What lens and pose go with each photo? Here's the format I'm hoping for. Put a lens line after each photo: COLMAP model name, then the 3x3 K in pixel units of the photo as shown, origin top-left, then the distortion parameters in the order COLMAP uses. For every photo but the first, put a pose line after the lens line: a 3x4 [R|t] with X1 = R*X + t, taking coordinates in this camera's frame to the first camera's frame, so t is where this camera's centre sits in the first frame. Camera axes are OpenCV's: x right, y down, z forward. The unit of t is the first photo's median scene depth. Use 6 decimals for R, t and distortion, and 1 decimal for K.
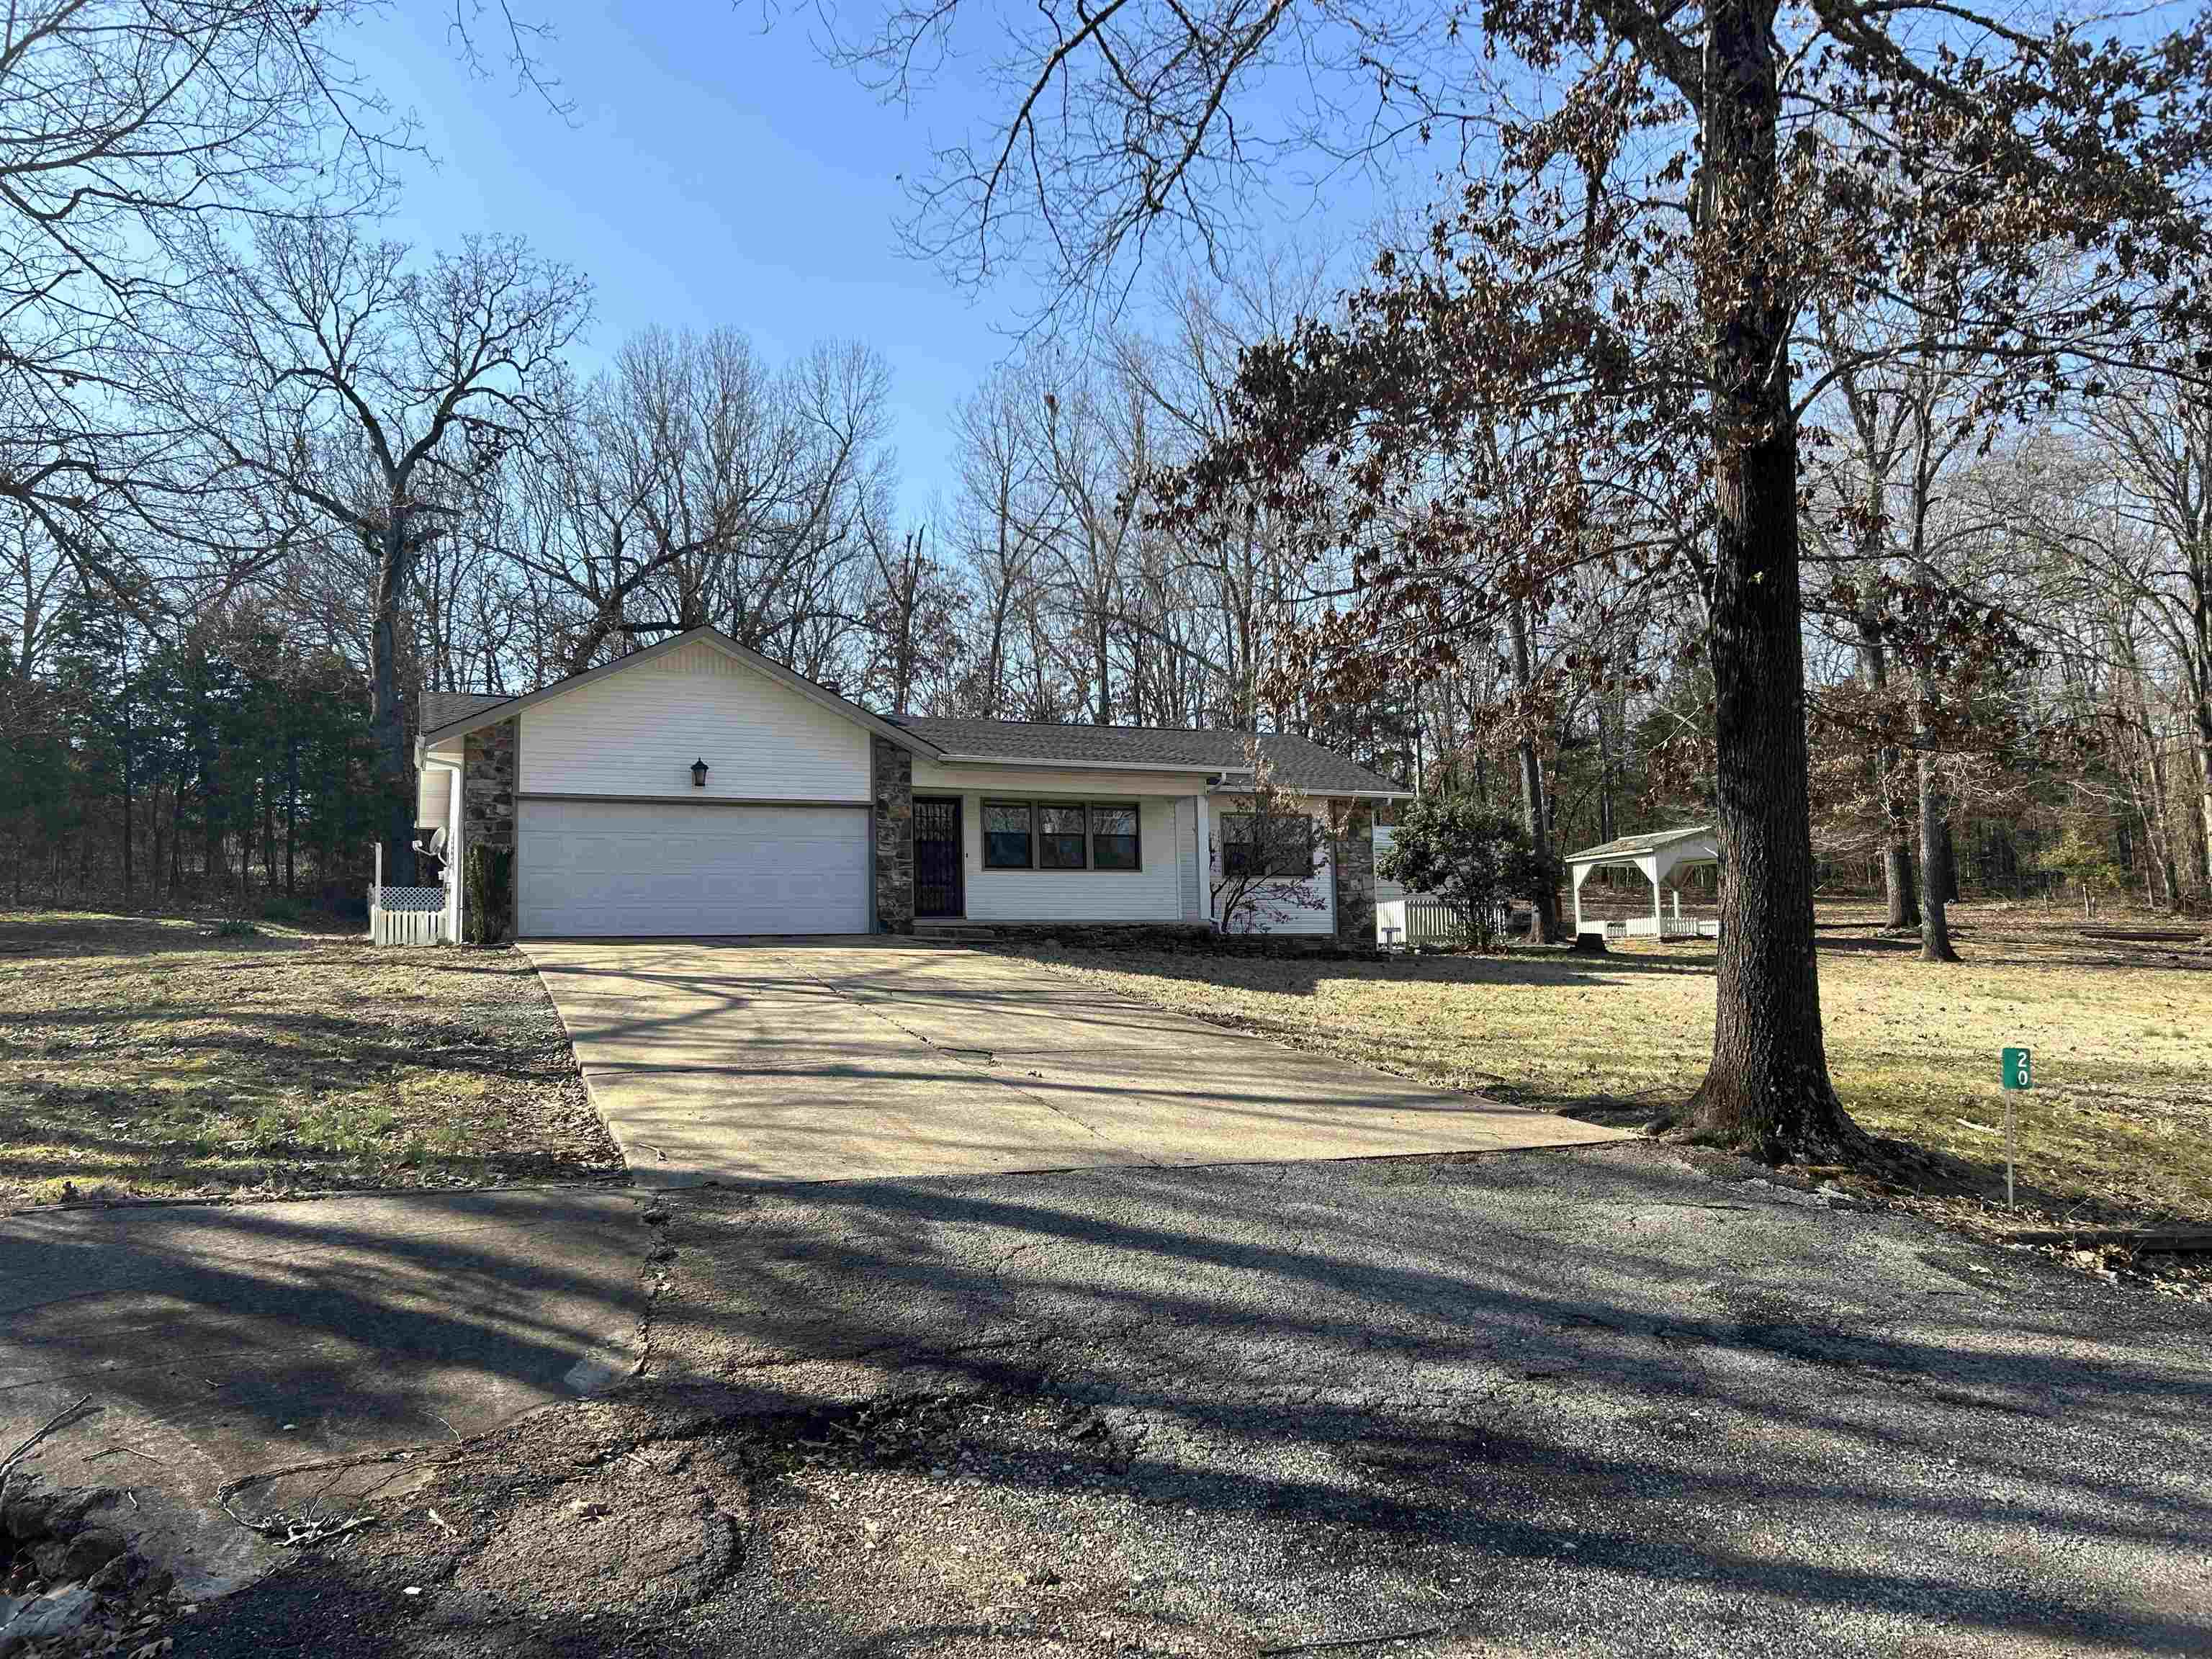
lens RADIAL K [[1675.8, 0, 1105.7], [0, 1675.8, 793.8], [0, 0, 1]] dist [0.061443, -0.001328]
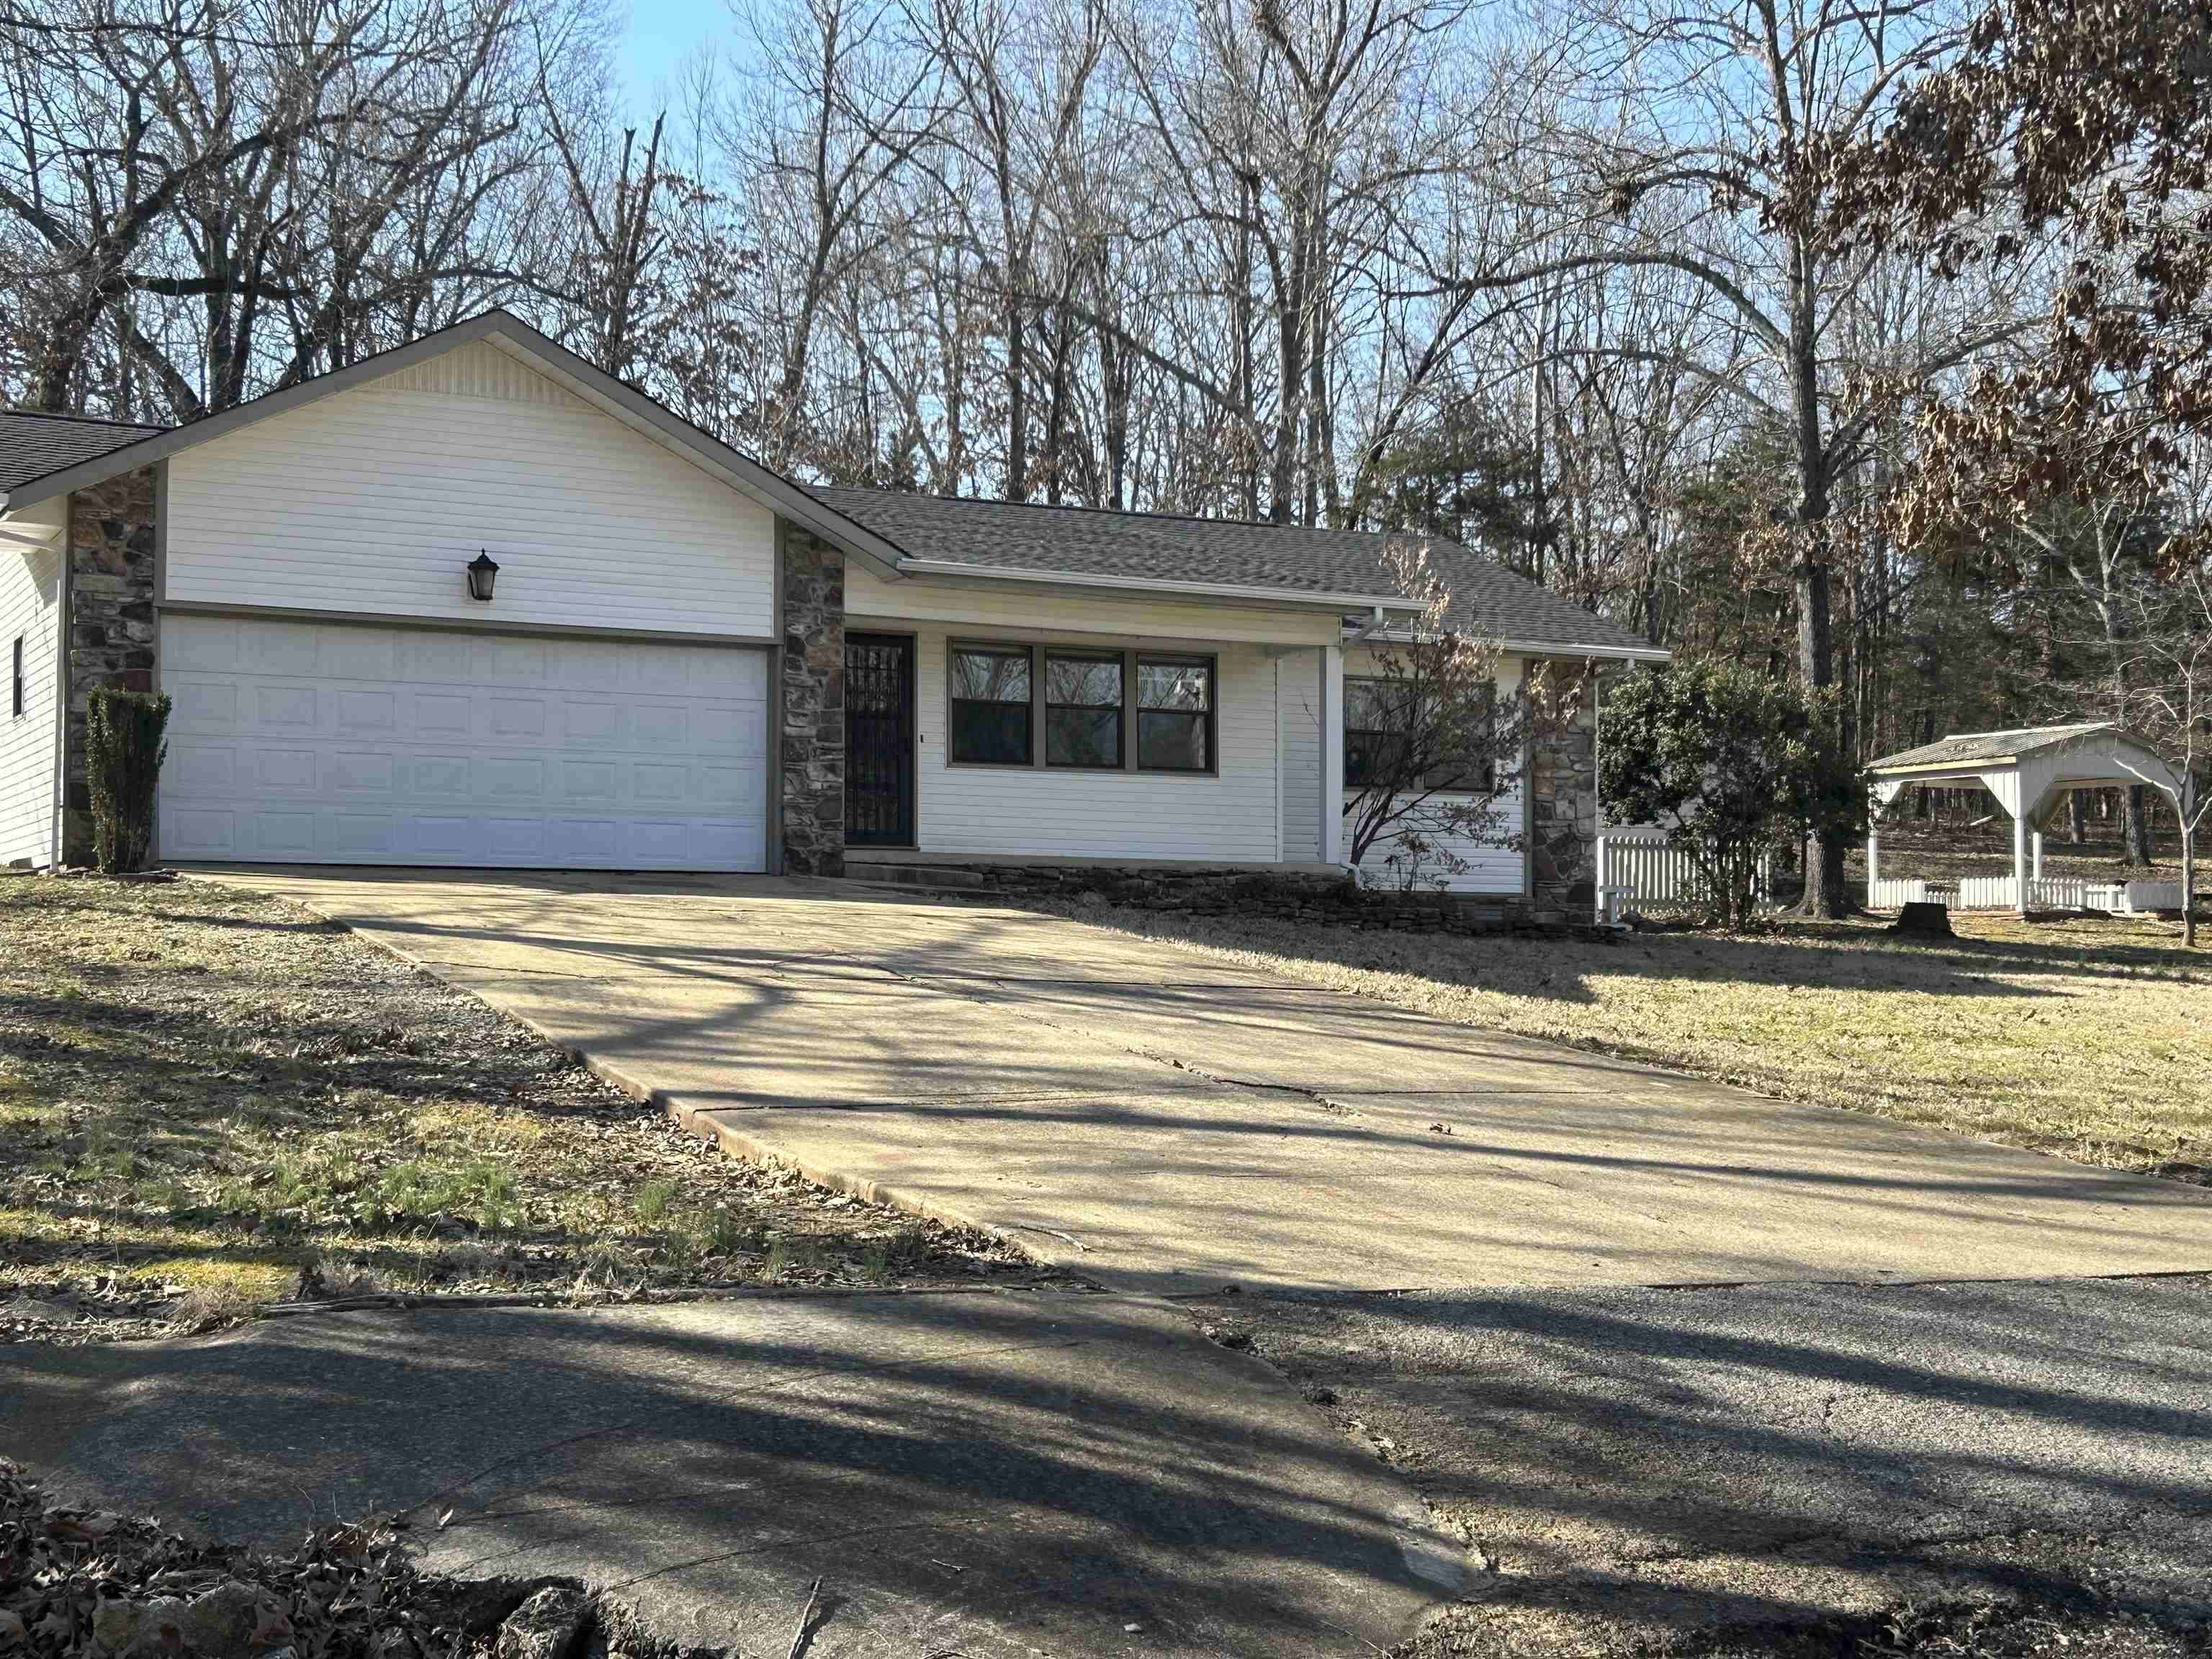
lens RADIAL K [[3064.3, 0, 1104.7], [0, 3064.3, 831.3], [0, 0, 1]] dist [0.157838, -0.813942]
pose [[0.996182, 0.029566, 0.082146, -0.101725], [-0.035152, 0.997106, 0.067407, -0.003664], [-0.079915, -0.070037, 0.994338, -0.030321]]
